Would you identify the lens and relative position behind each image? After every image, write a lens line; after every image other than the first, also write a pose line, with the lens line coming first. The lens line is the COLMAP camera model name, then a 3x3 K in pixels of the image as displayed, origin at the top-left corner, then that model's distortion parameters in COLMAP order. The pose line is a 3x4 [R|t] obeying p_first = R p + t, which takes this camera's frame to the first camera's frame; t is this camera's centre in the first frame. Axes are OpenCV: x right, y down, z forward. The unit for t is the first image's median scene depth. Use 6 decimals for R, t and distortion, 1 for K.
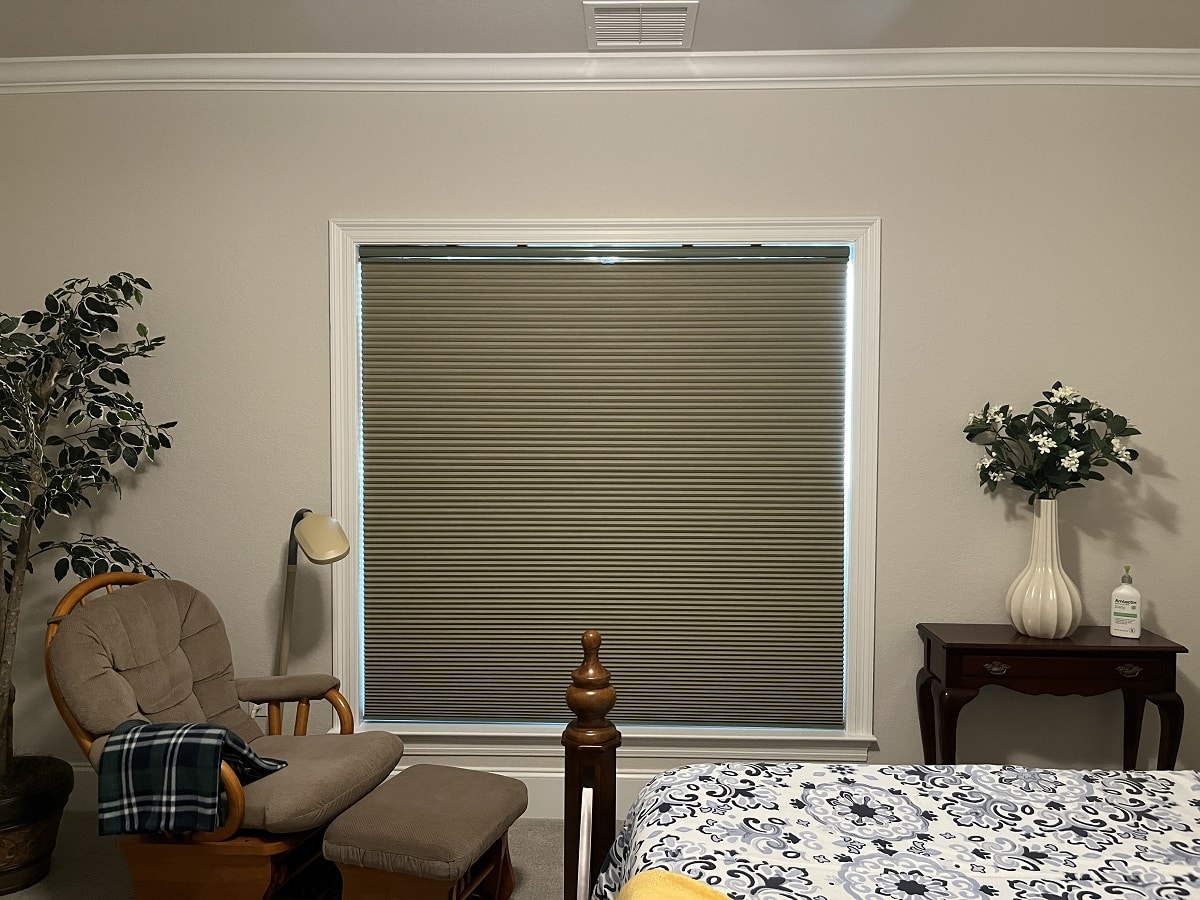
lens RADIAL K [[930.8, 0, 600.0], [0, 930.8, 450.0], [0, 0, 1]] dist [0.002480, 0.002382]
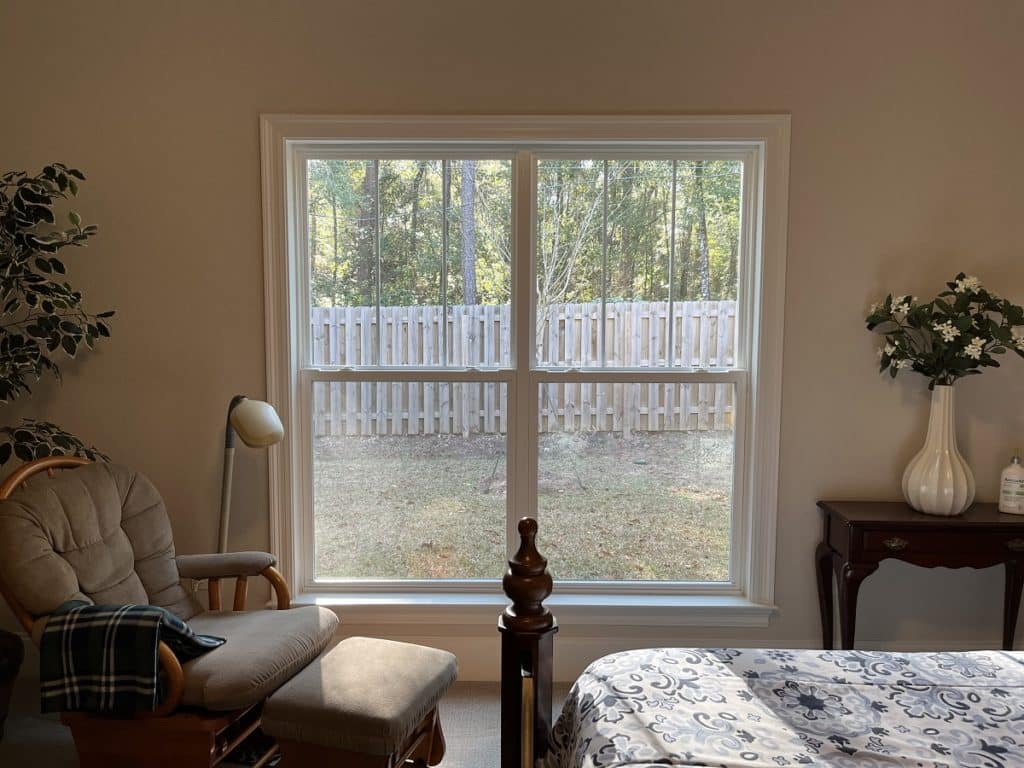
lens RADIAL K [[777.3, 0, 512.0], [0, 777.3, 384.0], [0, 0, 1]] dist [0.012777, -0.037668]
pose [[0.999825, -0.000679, 0.018713, -0.035952], [-0.000248, 0.998775, 0.049473, 0.009821], [-0.018724, -0.049469, 0.998600, 0.156258]]
